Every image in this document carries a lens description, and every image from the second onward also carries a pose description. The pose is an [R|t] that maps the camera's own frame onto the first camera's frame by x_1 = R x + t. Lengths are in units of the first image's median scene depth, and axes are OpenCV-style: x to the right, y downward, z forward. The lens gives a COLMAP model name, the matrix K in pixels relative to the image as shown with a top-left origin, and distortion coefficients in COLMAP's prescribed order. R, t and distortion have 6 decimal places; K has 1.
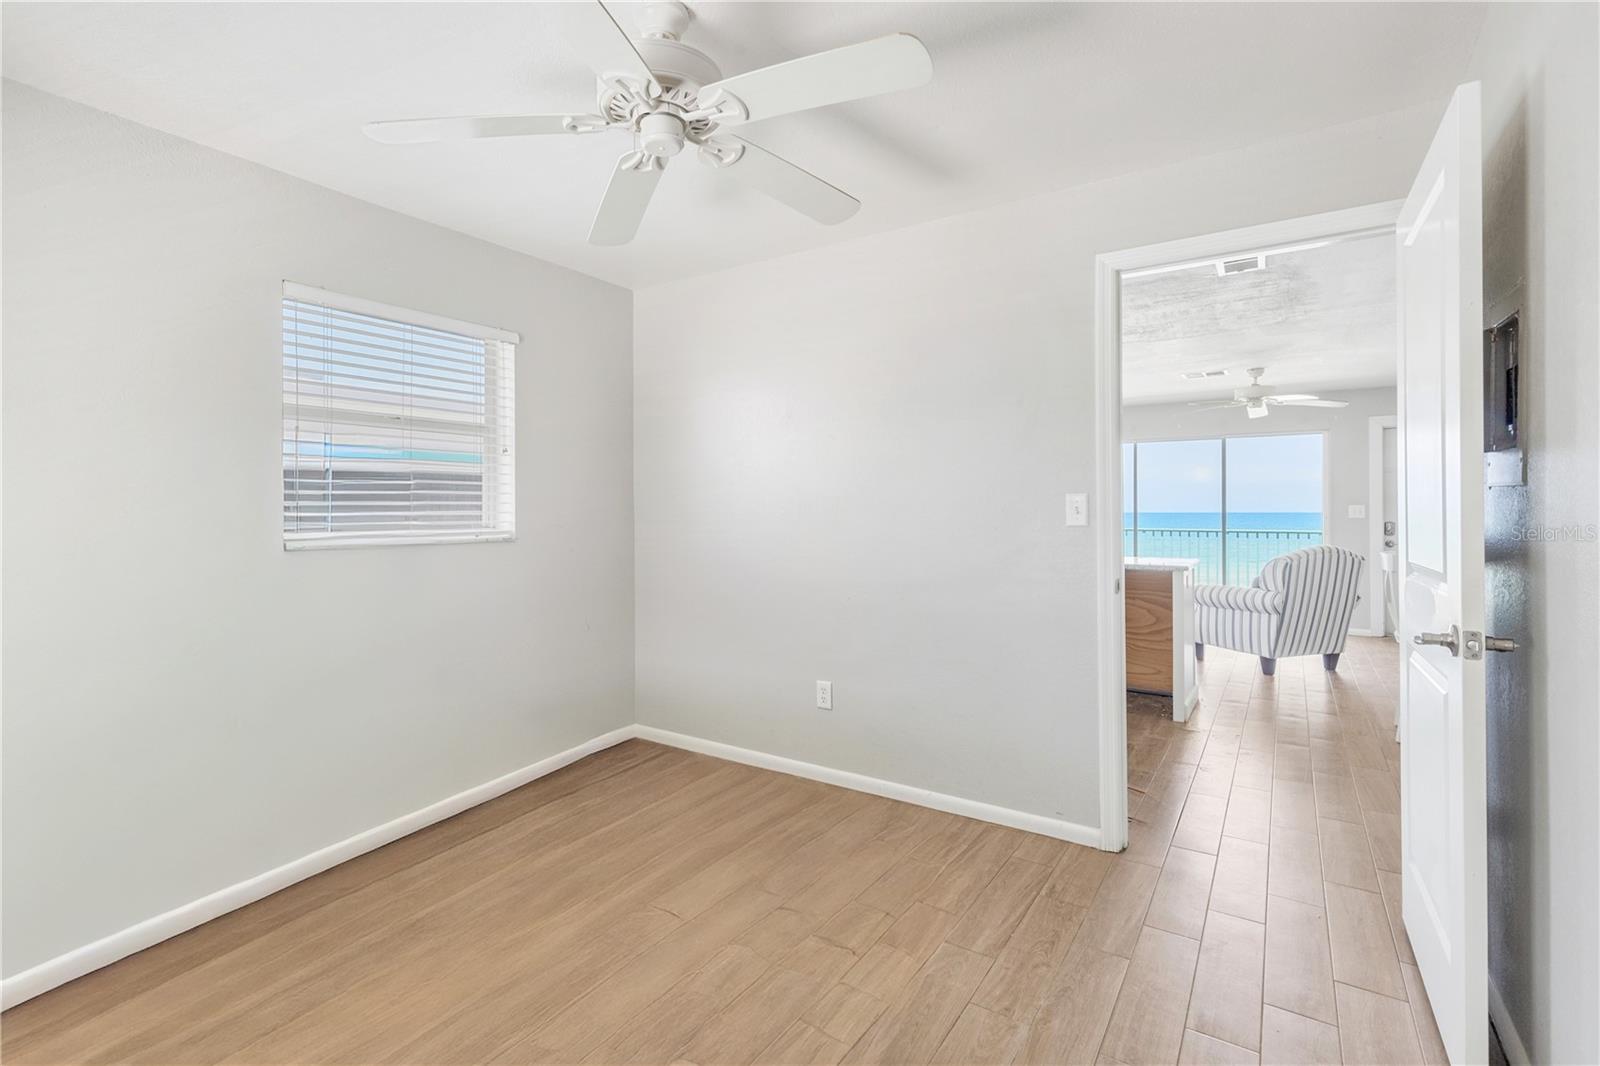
lens RADIAL K [[727.1, 0, 795.6], [0, 727.1, 519.9], [0, 0, 1]] dist [0.001545, -0.000035]
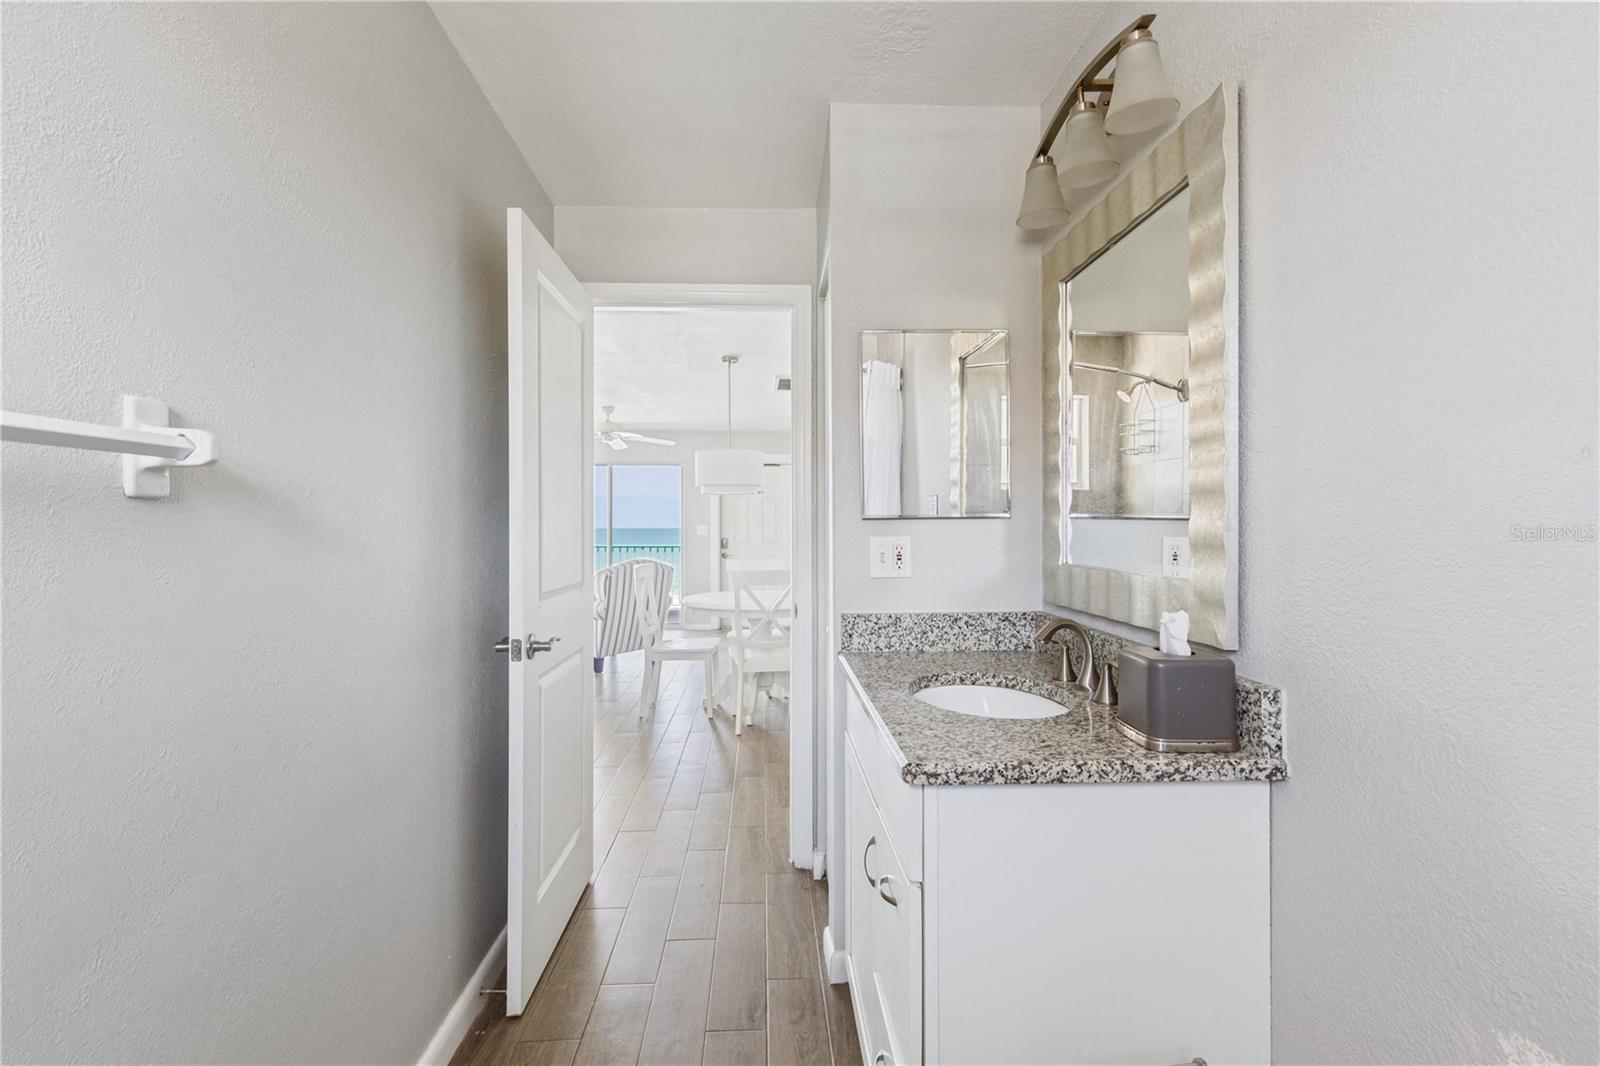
lens RADIAL K [[727.1, 0, 795.6], [0, 727.1, 519.9], [0, 0, 1]] dist [0.001545, -0.000035]
pose [[0.801164, 0.008066, 0.598391, 0.180401], [0.002649, 0.999852, -0.017023, -0.007985], [-0.598440, 0.015223, 0.801023, -0.103769]]
